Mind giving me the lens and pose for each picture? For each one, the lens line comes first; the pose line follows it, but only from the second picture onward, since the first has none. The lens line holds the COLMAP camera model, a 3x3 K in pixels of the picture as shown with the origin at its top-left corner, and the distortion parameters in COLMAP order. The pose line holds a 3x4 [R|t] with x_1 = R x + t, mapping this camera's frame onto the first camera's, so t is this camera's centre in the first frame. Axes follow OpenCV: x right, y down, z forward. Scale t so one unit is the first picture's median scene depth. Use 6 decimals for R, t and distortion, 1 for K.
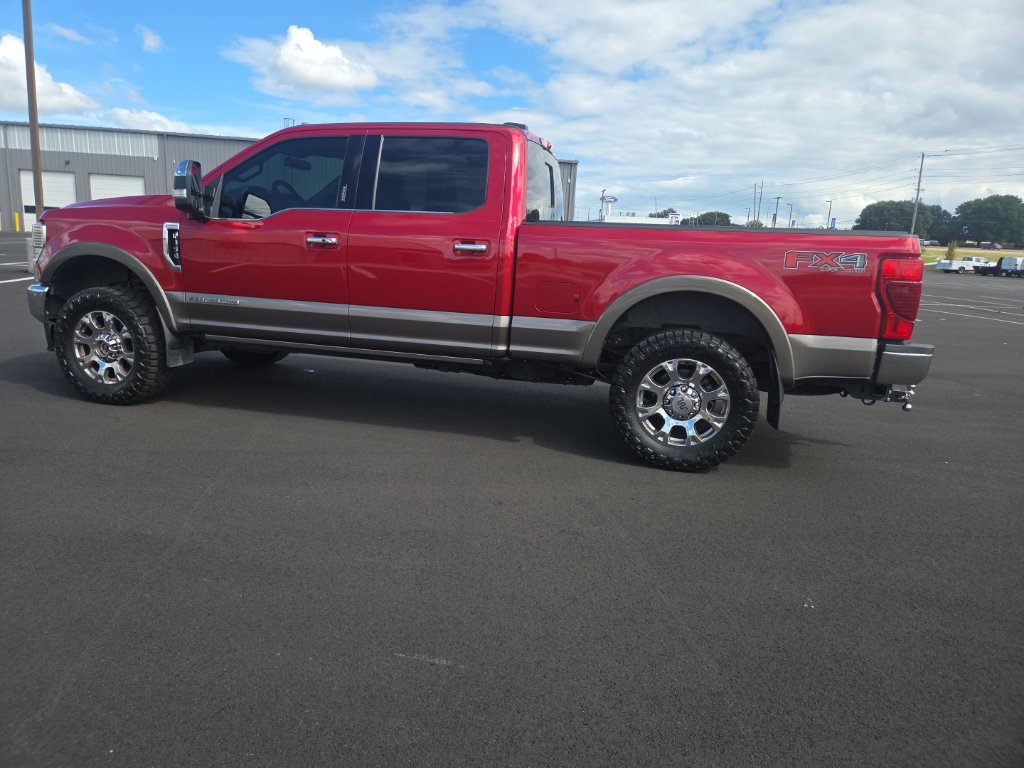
lens RADIAL K [[685.2, 0, 499.3], [0, 685.2, 375.2], [0, 0, 1]] dist [0.066125, -0.056121]
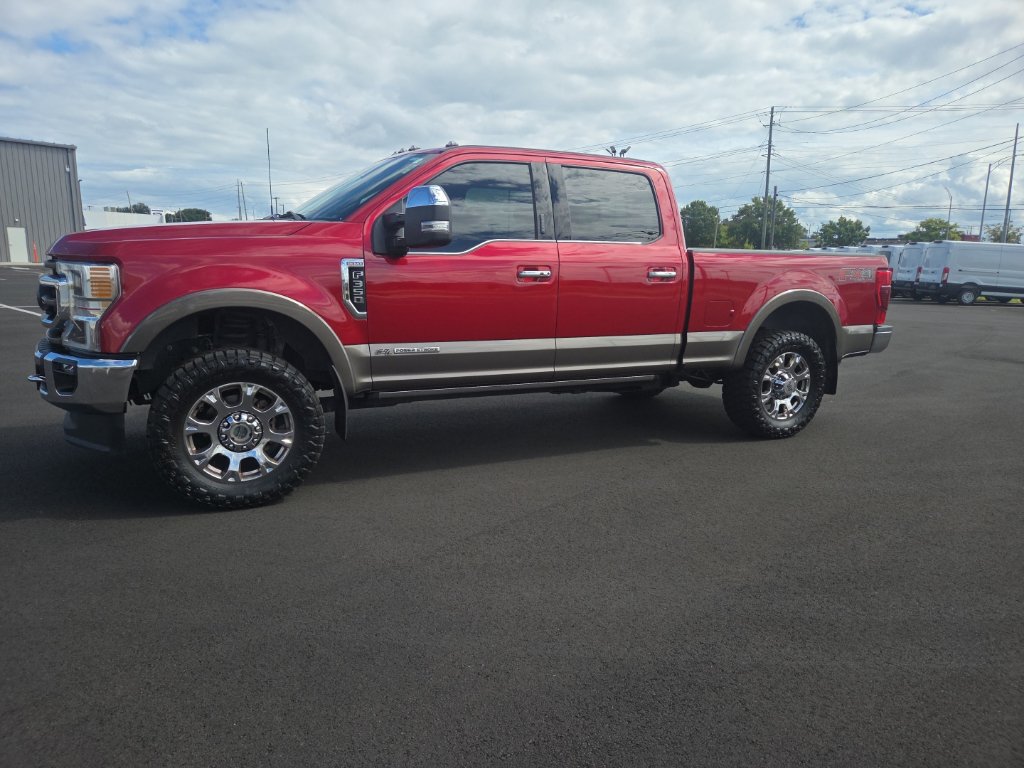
lens RADIAL K [[685.2, 0, 497.4], [0, 685.2, 391.9], [0, 0, 1]] dist [0.066125, -0.056121]
pose [[0.760114, -0.150082, 0.632220, -0.820738], [0.133986, 0.988253, 0.073510, -0.099197], [-0.635826, 0.028833, 0.771294, 0.274408]]
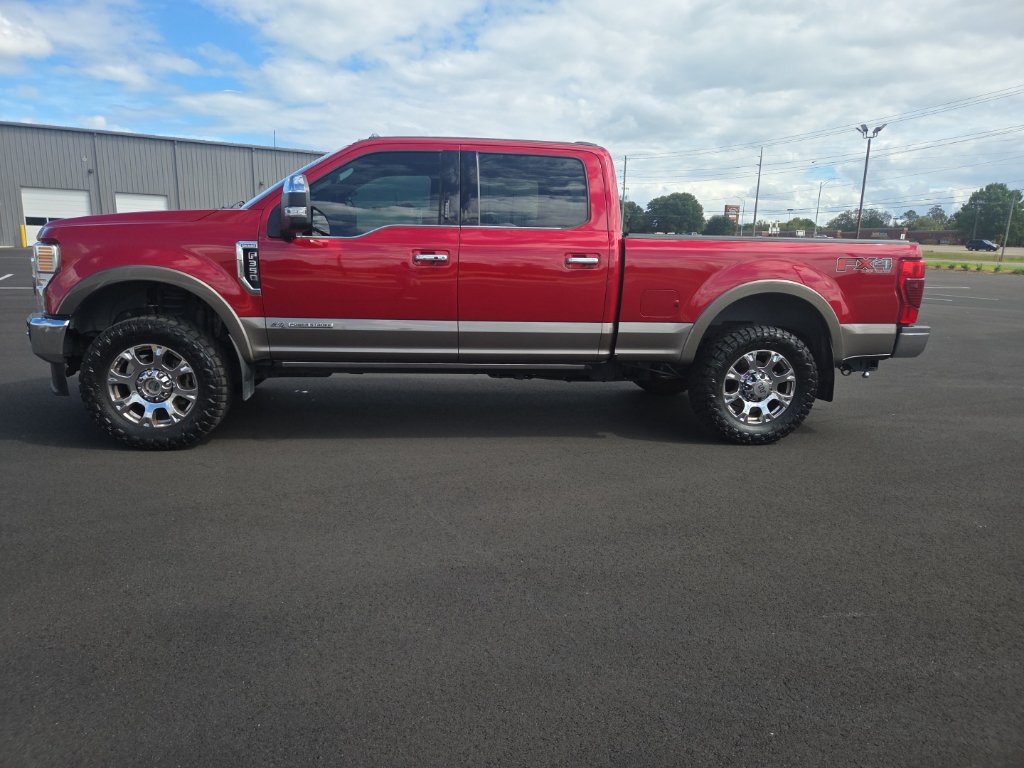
lens RADIAL K [[685.2, 0, 498.2], [0, 685.2, 387.6], [0, 0, 1]] dist [0.066125, -0.056121]
pose [[0.932782, -0.092132, 0.348467, -0.471585], [0.083017, 0.995703, 0.041035, -0.037668], [-0.350750, -0.009348, 0.936422, 0.035454]]
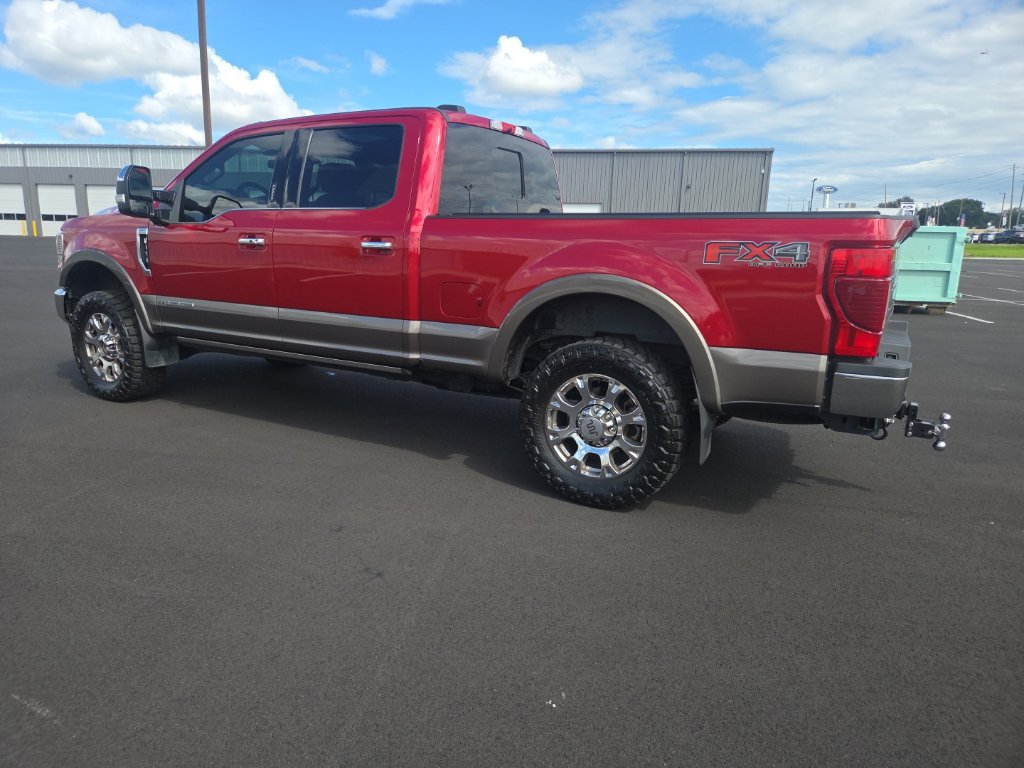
lens RADIAL K [[685.2, 0, 502.3], [0, 685.2, 391.6], [0, 0, 1]] dist [0.066125, -0.056121]
pose [[0.961562, 0.035388, -0.272299, 0.317689], [-0.029900, 0.999258, 0.024278, -0.015949], [0.272956, -0.015203, 0.961906, 0.136481]]
